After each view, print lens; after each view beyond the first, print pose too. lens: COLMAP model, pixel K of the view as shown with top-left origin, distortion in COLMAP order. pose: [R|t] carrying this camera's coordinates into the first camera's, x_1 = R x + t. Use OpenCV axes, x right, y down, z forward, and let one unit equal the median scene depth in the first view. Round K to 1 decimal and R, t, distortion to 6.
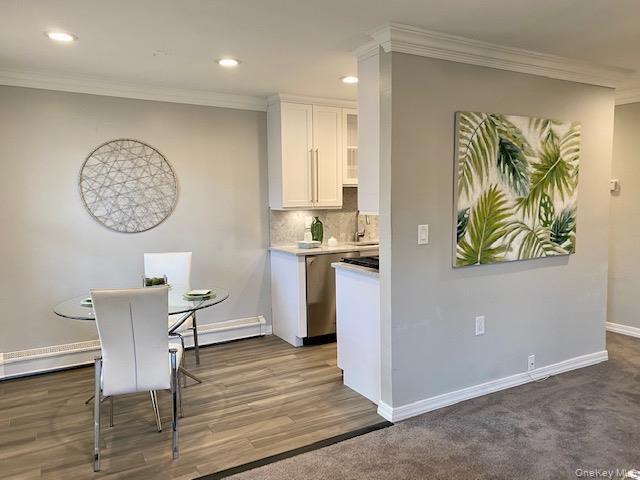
lens RADIAL K [[476.7, 0, 320.0], [0, 476.7, 240.0], [0, 0, 1]] dist [0.003241, 0.000802]
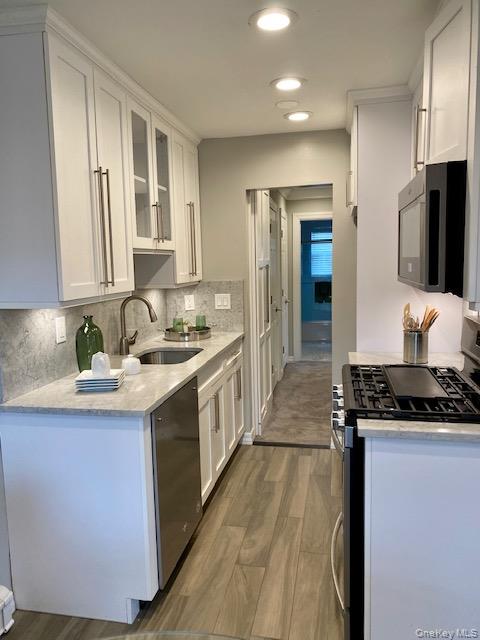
lens RADIAL K [[476.7, 0, 242.2], [0, 476.7, 311.1], [0, 0, 1]] dist [0.003241, 0.000802]
pose [[0.650303, -0.081964, 0.755240, -0.272722], [0.080005, 0.996023, 0.039207, -0.062864], [-0.755450, 0.034927, 0.654275, 0.605124]]
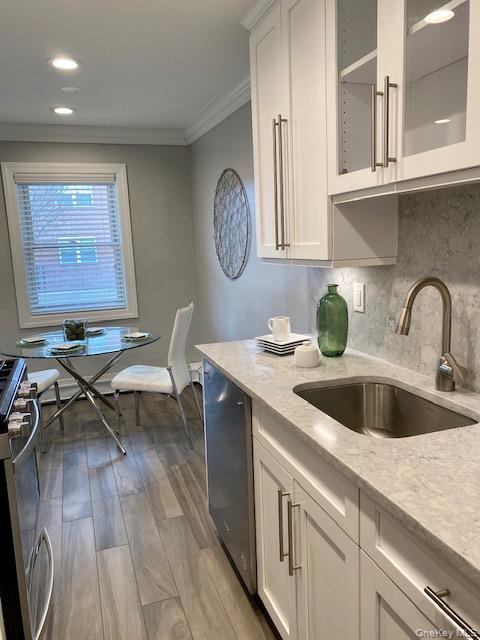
lens RADIAL K [[476.7, 0, 242.2], [0, 476.7, 311.1], [0, 0, 1]] dist [0.003241, 0.000802]
pose [[-0.163081, 0.161991, -0.973223, 0.413499], [-0.045429, 0.984150, 0.171422, -0.095715], [0.985566, 0.072168, -0.153137, 1.034286]]
